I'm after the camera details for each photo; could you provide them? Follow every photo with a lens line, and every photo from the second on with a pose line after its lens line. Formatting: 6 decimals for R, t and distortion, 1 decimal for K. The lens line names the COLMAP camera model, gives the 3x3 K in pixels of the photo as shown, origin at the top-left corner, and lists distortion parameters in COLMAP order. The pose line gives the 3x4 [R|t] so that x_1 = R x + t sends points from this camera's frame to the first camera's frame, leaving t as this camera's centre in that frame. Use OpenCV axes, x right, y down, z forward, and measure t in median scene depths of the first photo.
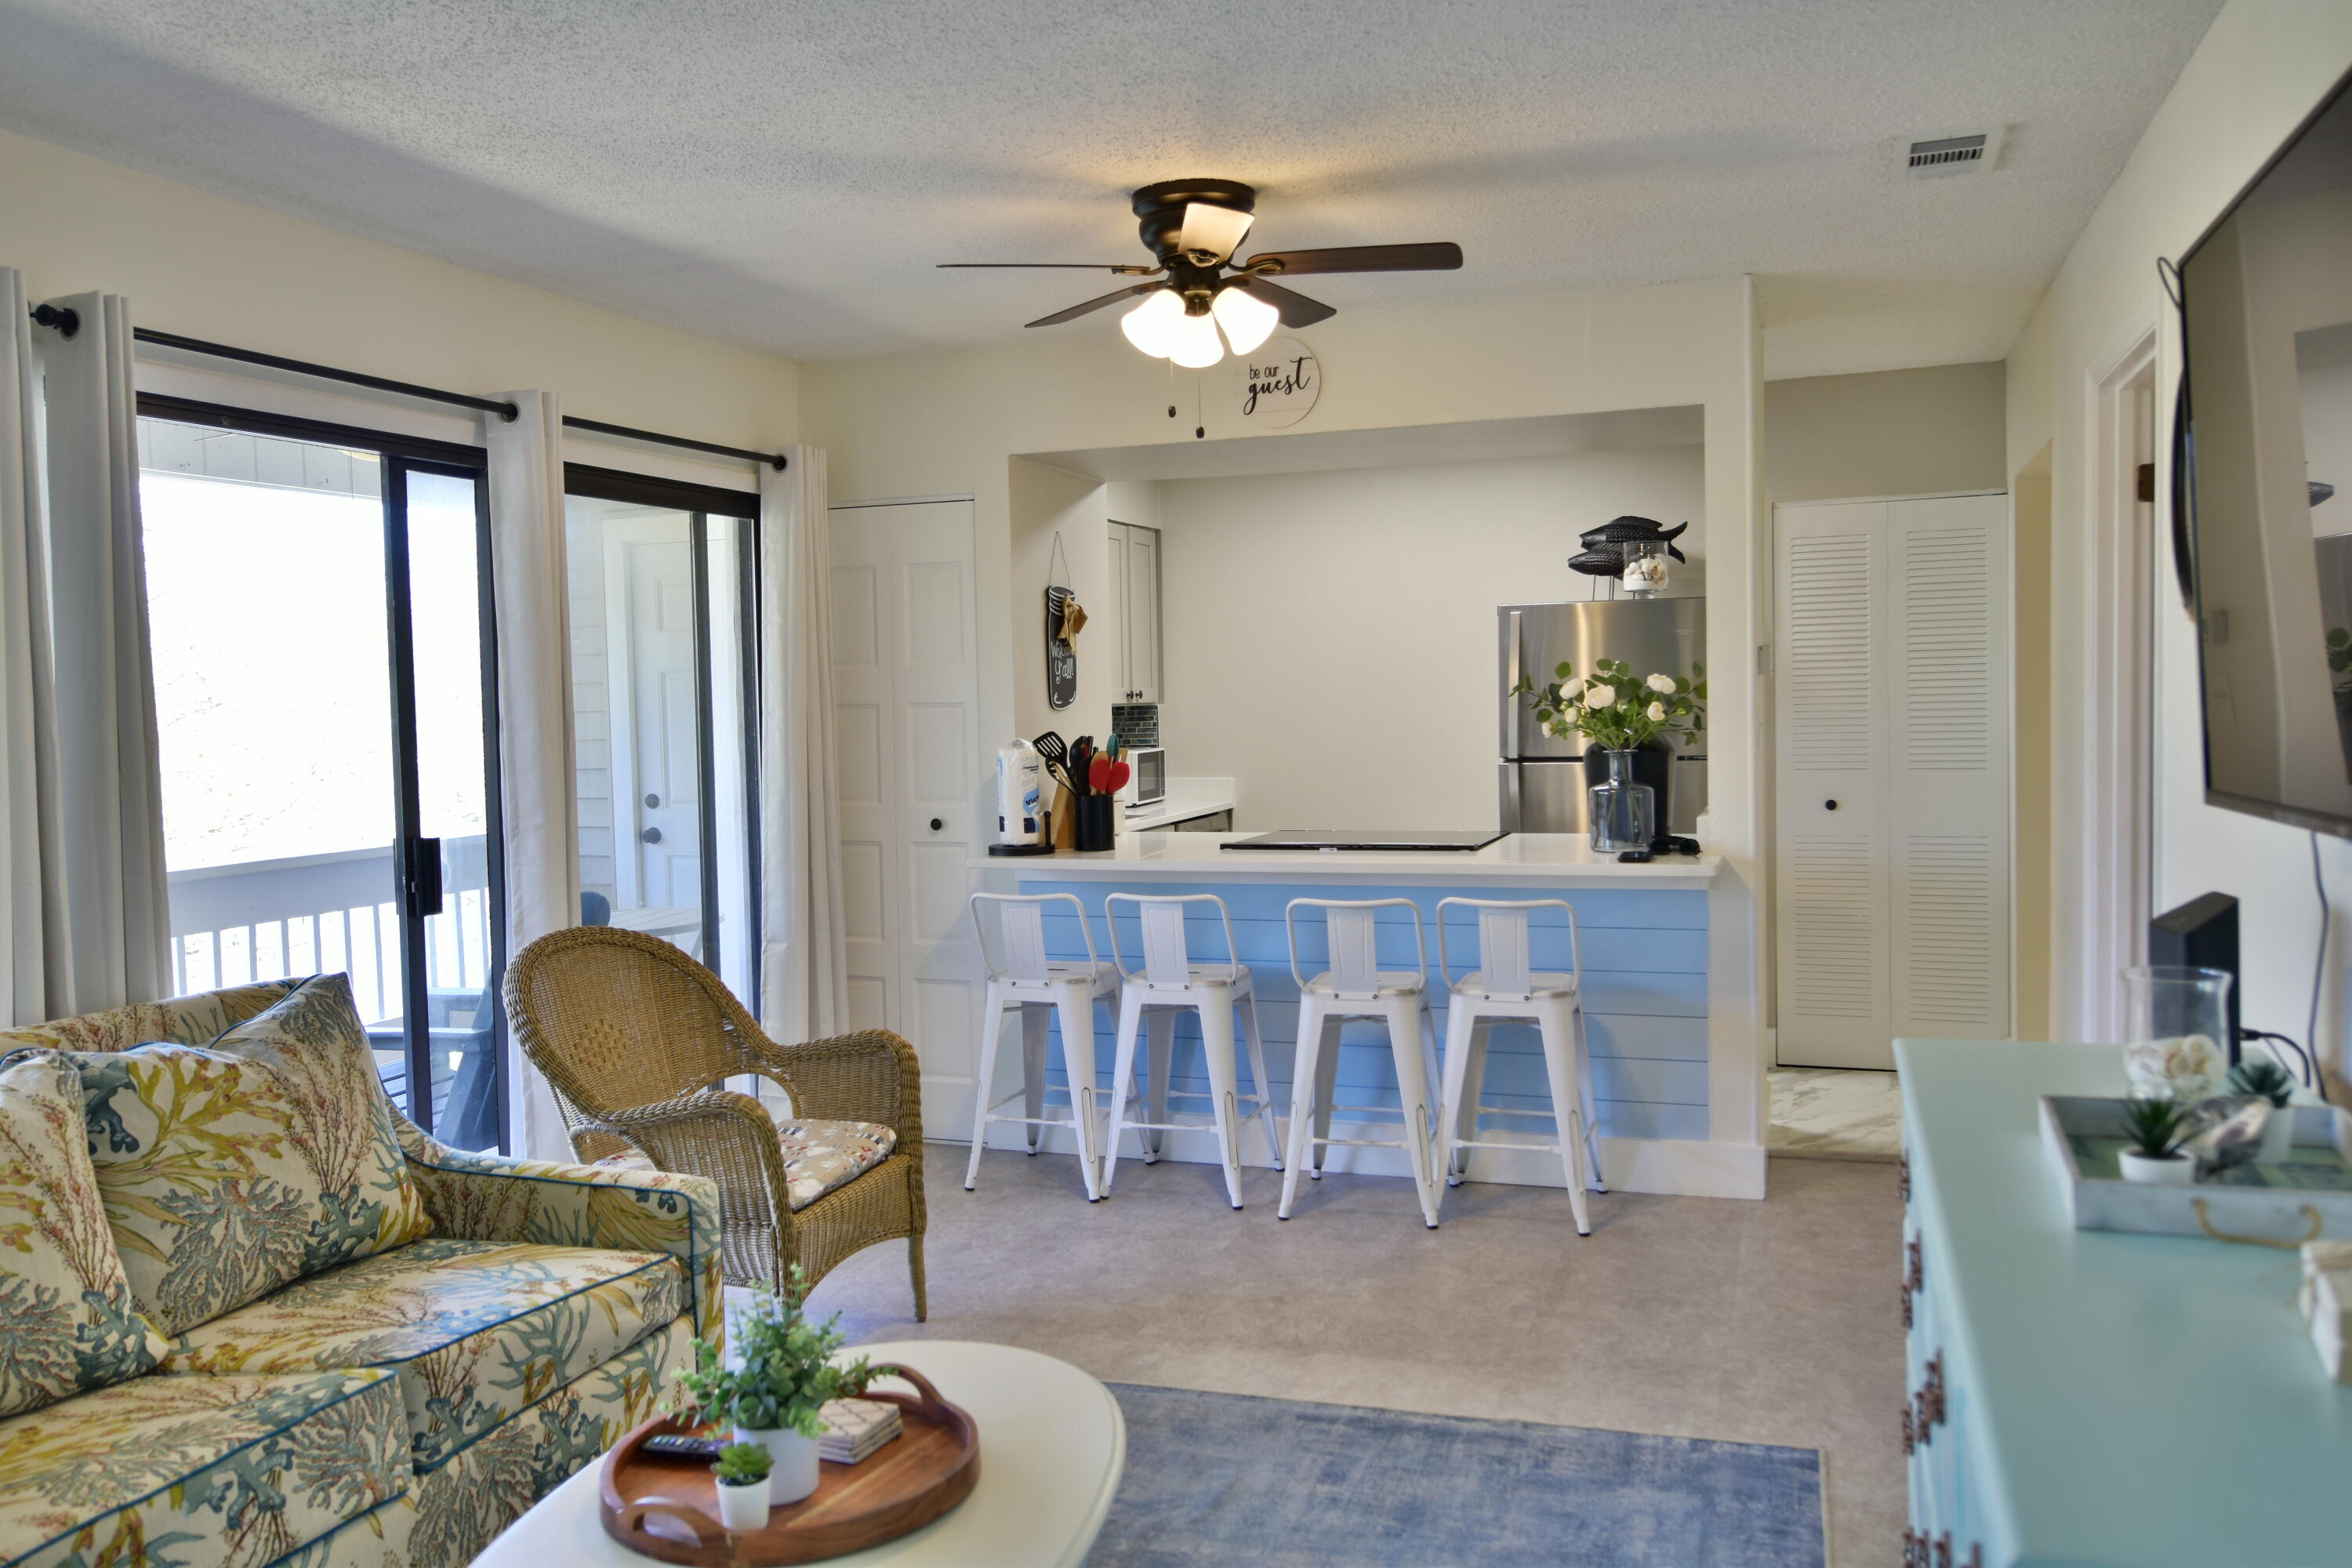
lens RADIAL K [[1729.3, 0, 1176.0], [0, 1729.3, 784.0], [0, 0, 1]] dist [-0.002939, -0.076238]
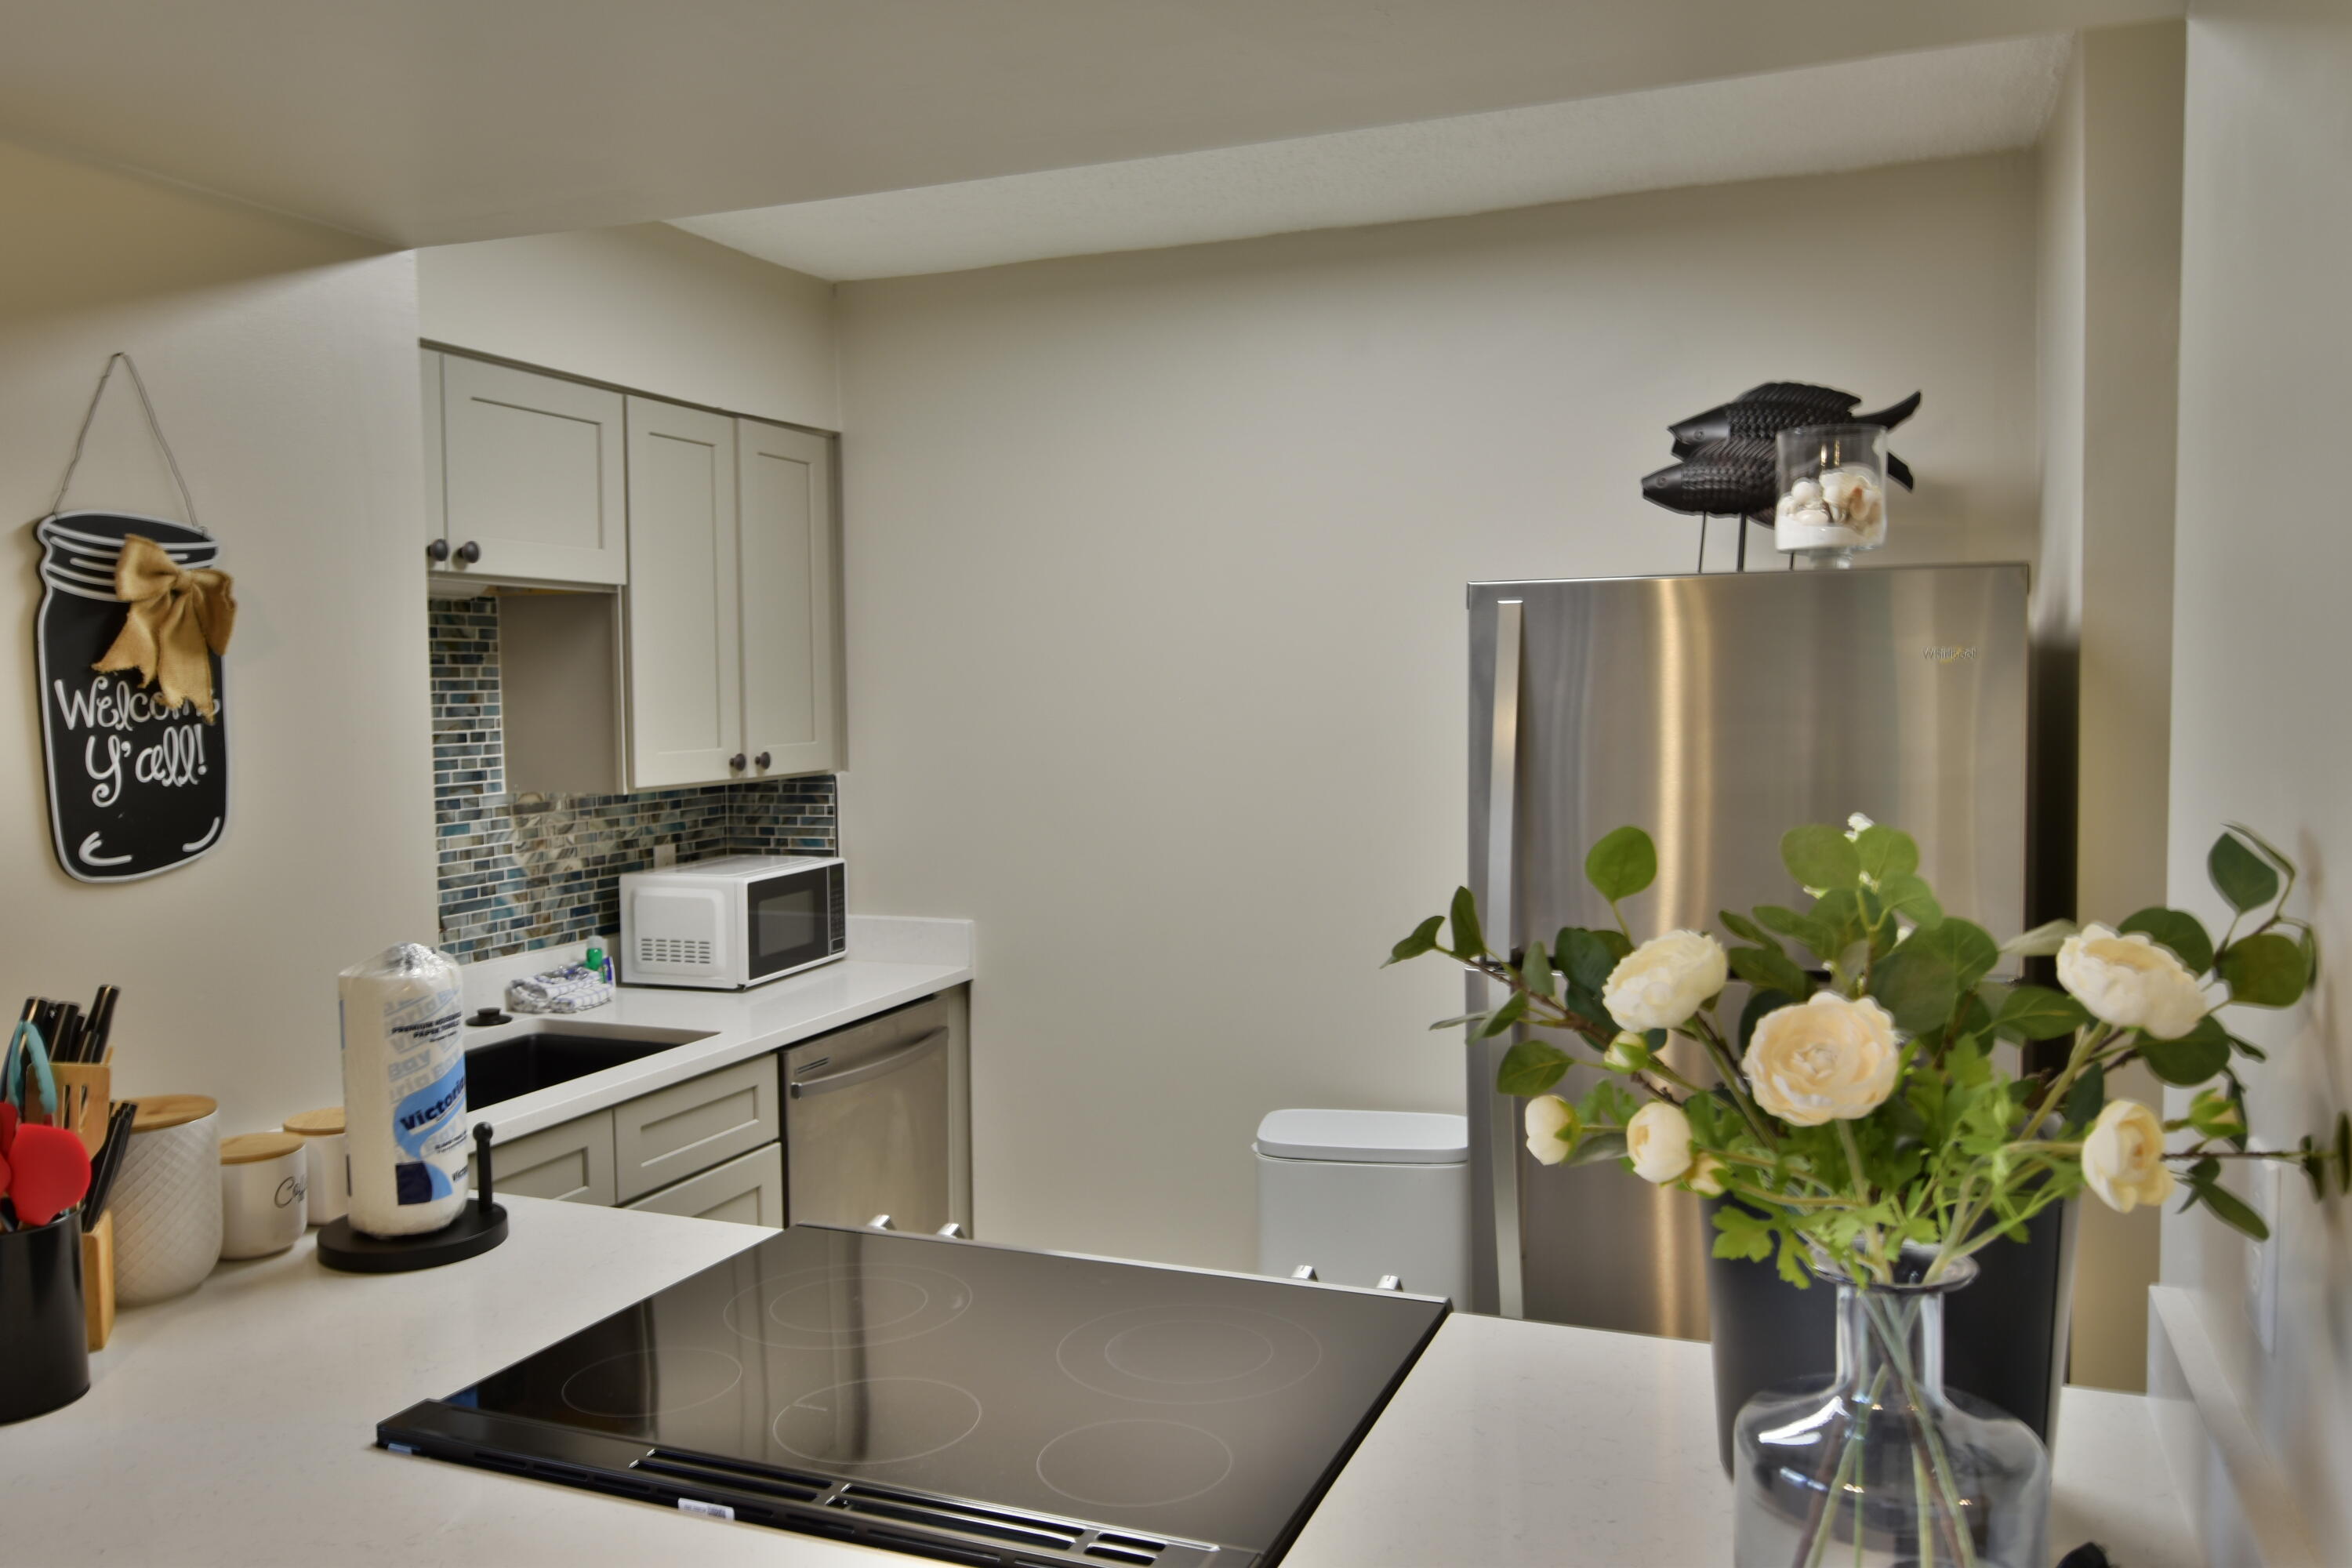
lens RADIAL K [[1729.3, 0, 1176.0], [0, 1729.3, 784.0], [0, 0, 1]] dist [-0.002939, -0.076238]
pose [[0.999350, 0.011352, -0.034202, 0.132558], [-0.010993, 0.999883, 0.010671, -0.059637], [0.034319, -0.010289, 0.999358, 0.592061]]
